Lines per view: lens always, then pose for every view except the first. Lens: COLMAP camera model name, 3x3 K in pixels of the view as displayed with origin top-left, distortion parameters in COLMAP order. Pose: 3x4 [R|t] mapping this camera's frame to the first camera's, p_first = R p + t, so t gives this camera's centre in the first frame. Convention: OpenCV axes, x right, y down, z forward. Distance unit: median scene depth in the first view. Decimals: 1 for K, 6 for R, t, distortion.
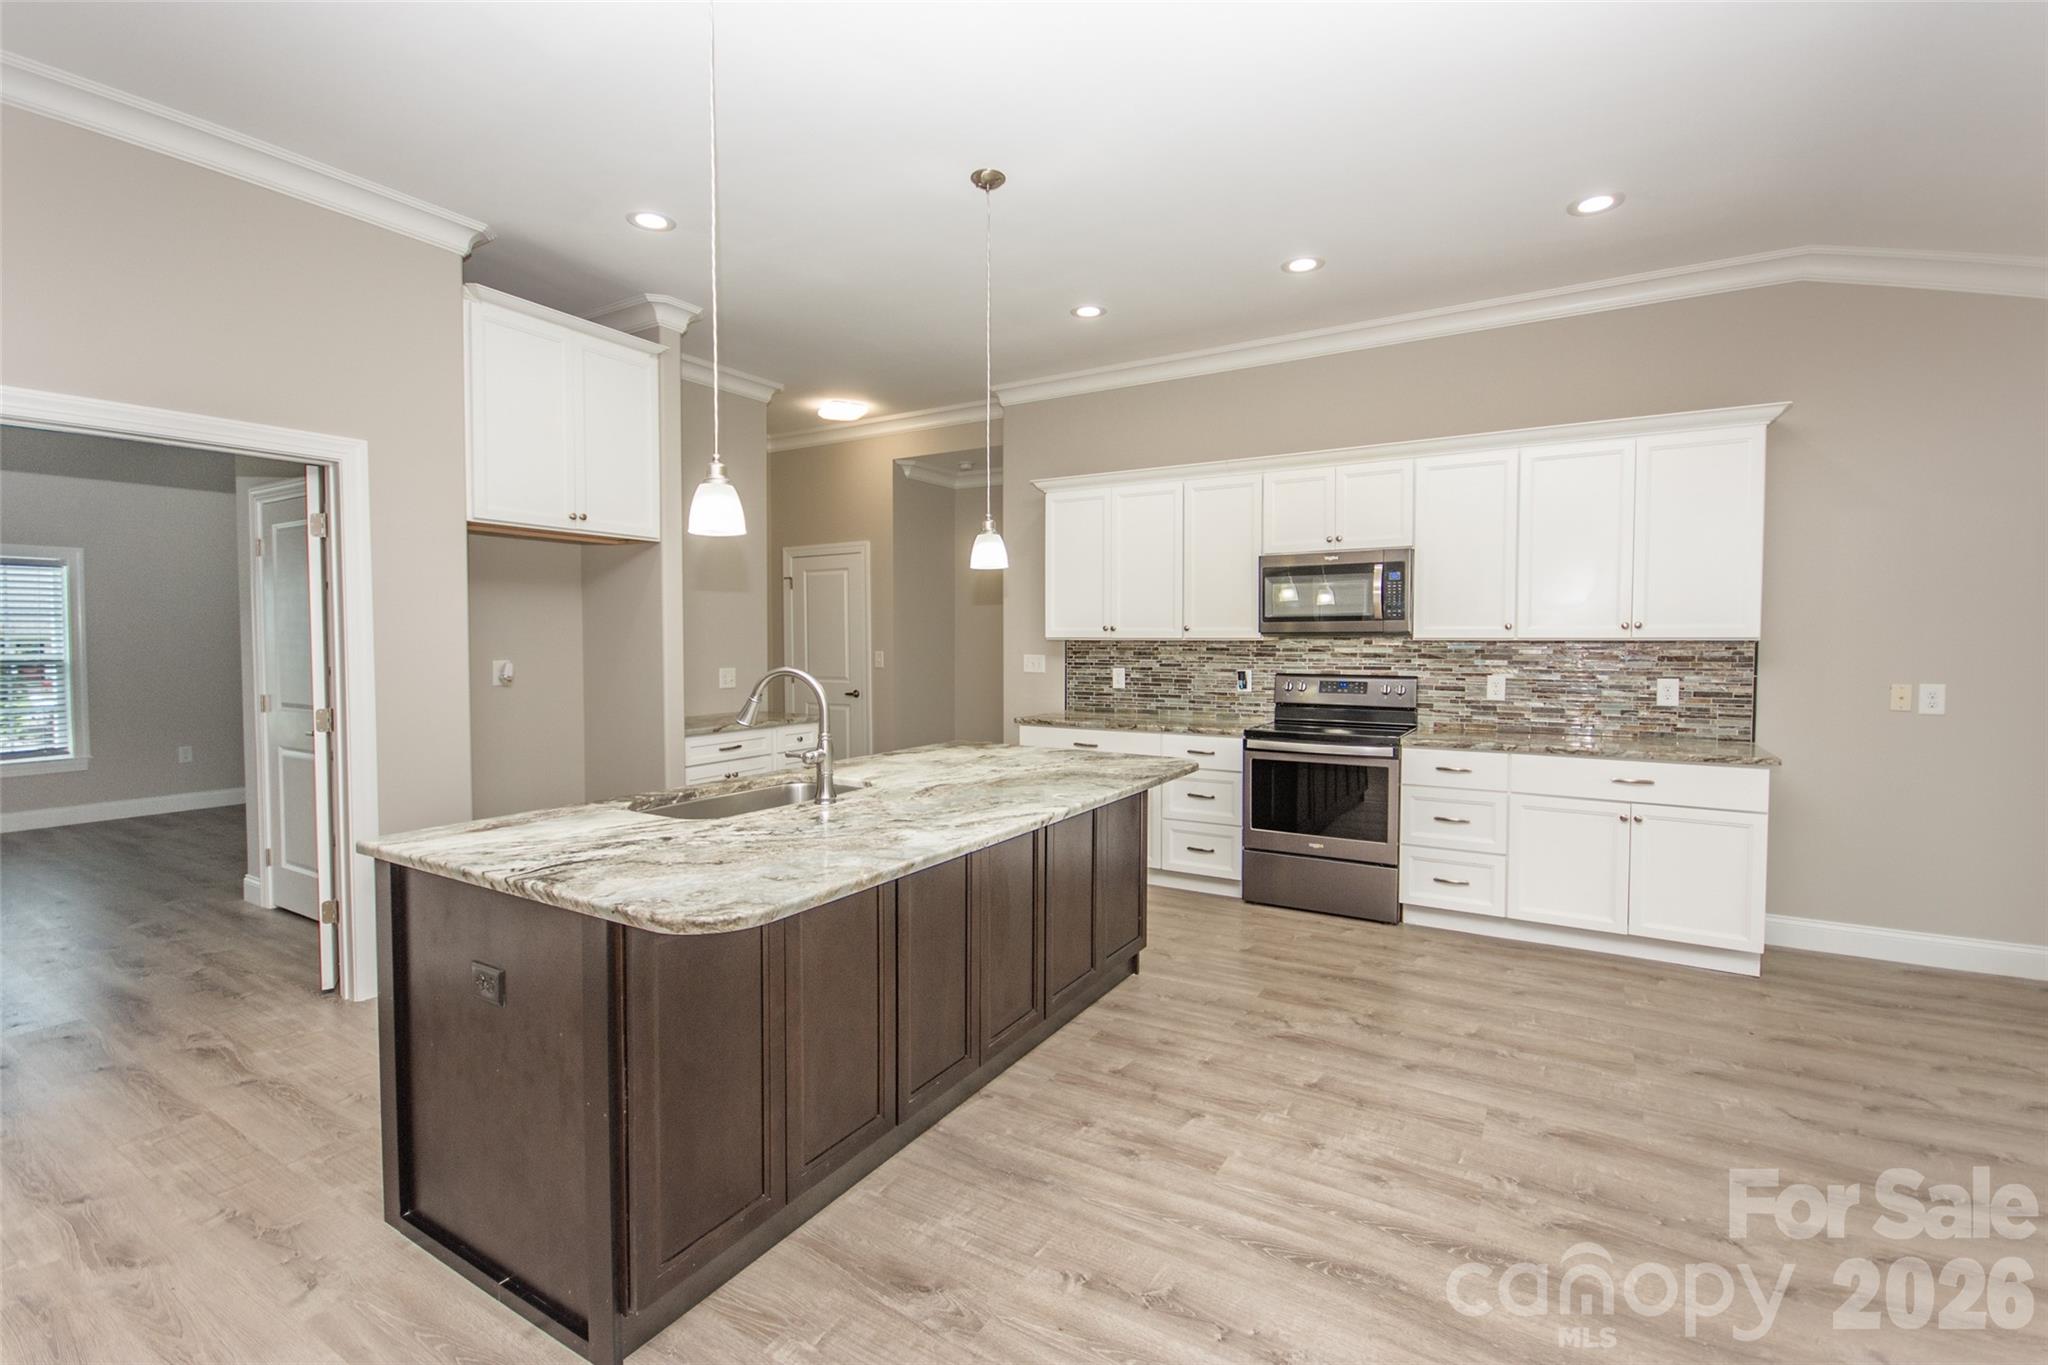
lens RADIAL K [[901.6, 0, 1028.8], [0, 901.6, 670.4], [0, 0, 1]] dist [-0.000005, 0.000025]
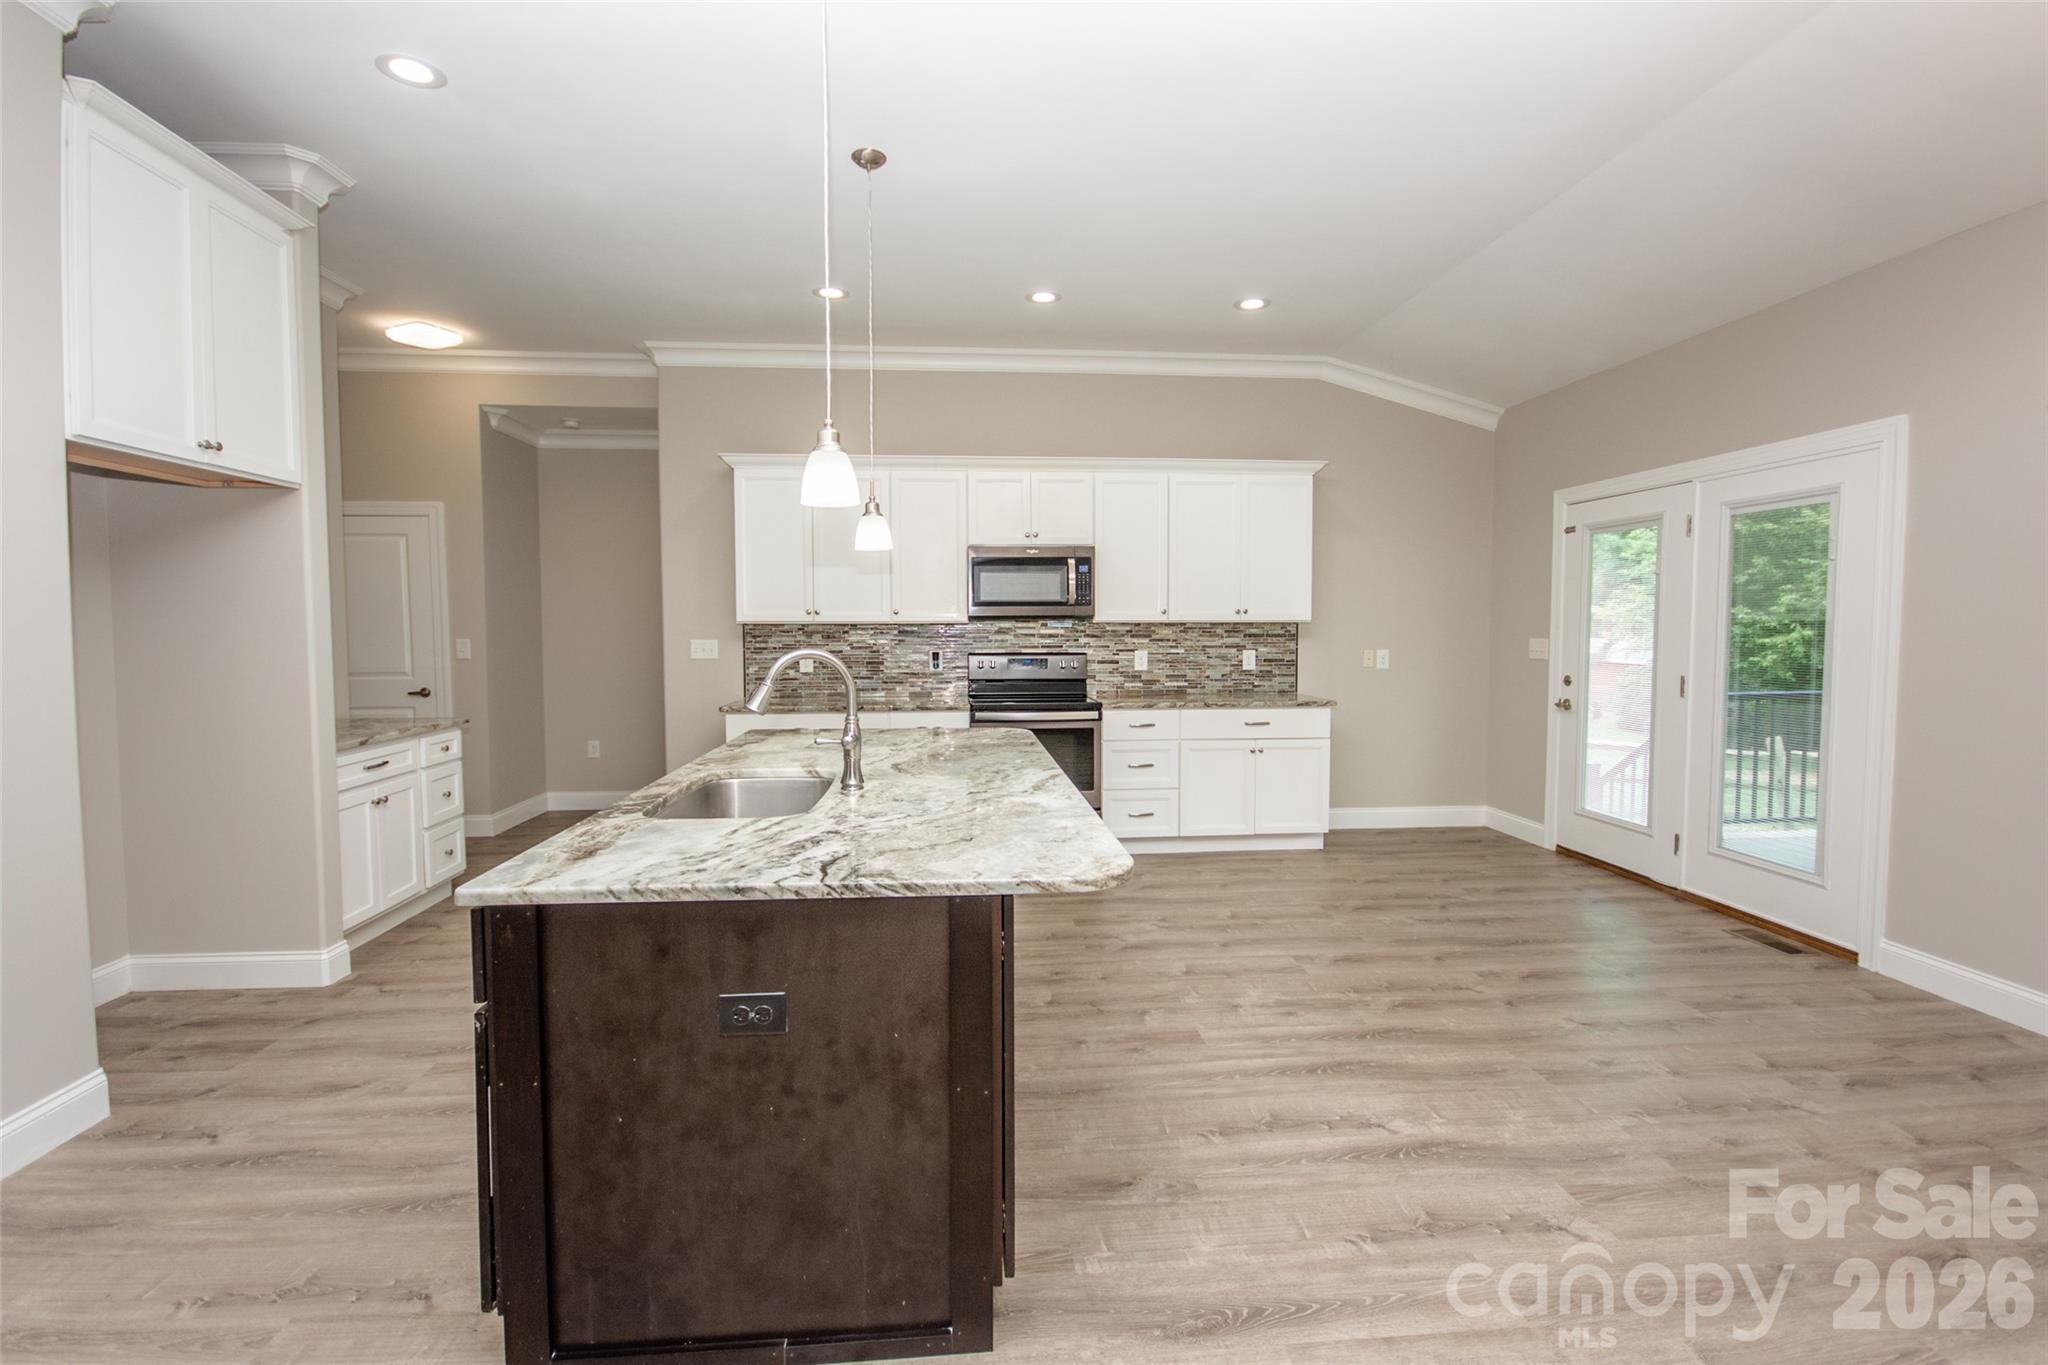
lens RADIAL K [[913.2, 0, 1024.9], [0, 913.2, 671.9], [0, 0, 1]] dist [-0.002127, -0.000204]
pose [[0.811293, -0.032633, 0.583729, -0.365383], [0.023433, 0.999454, 0.023305, 0.001904], [-0.584171, -0.005229, 0.811614, 0.056734]]
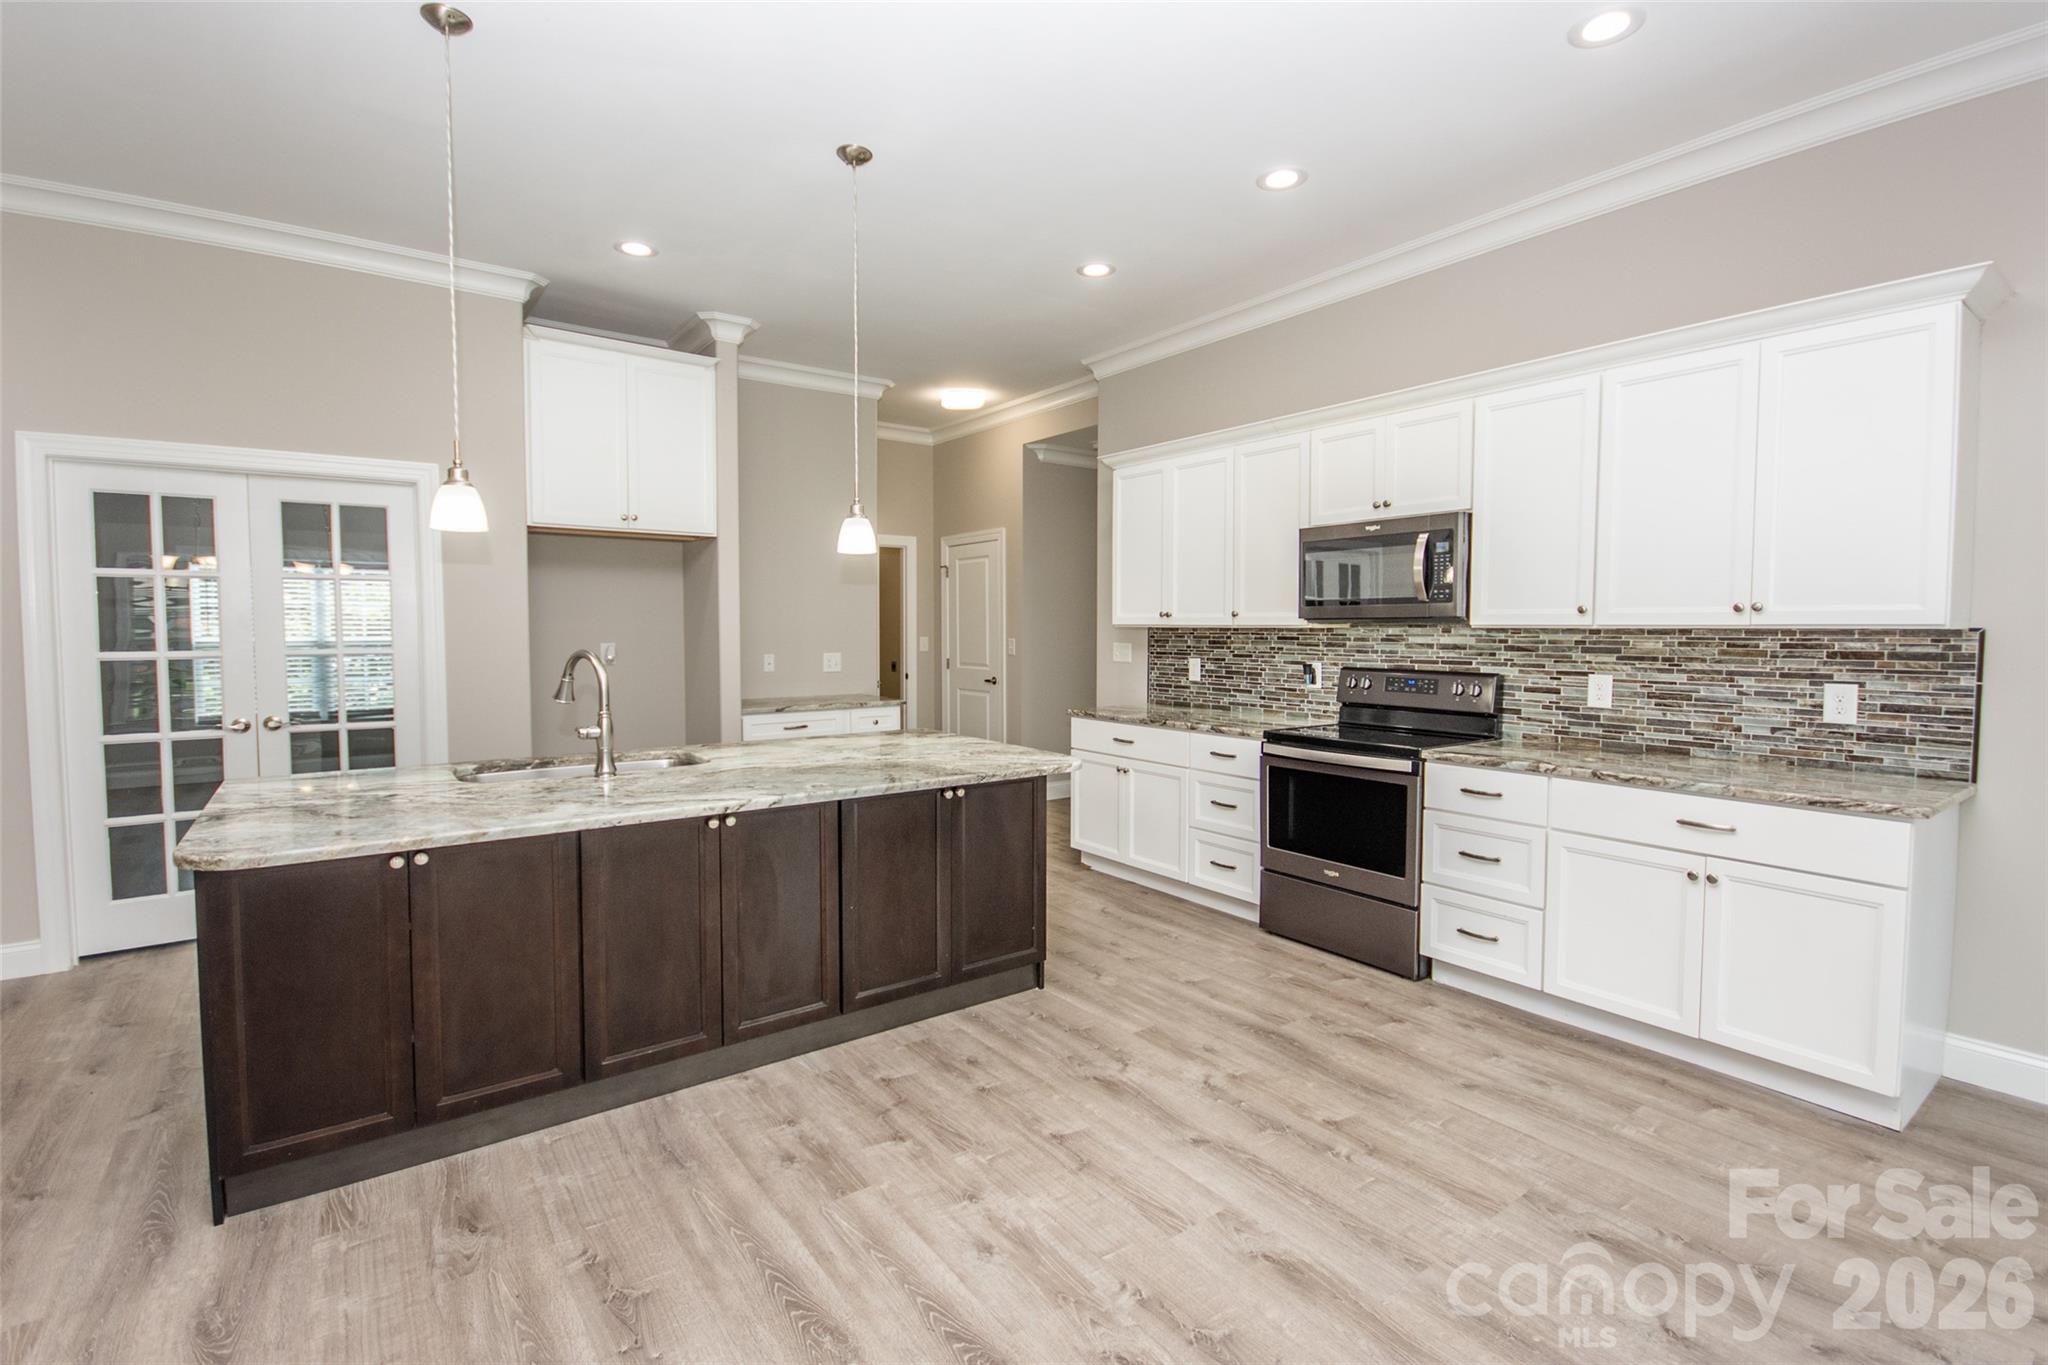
lens RADIAL K [[922.3, 0, 1029.2], [0, 922.3, 674.1], [0, 0, 1]] dist [-0.002112, -0.000339]
pose [[0.924292, 0.021085, -0.381104, 0.374321], [-0.015040, 0.999710, 0.018833, -0.002403], [0.381391, -0.011676, 0.924340, 0.102191]]
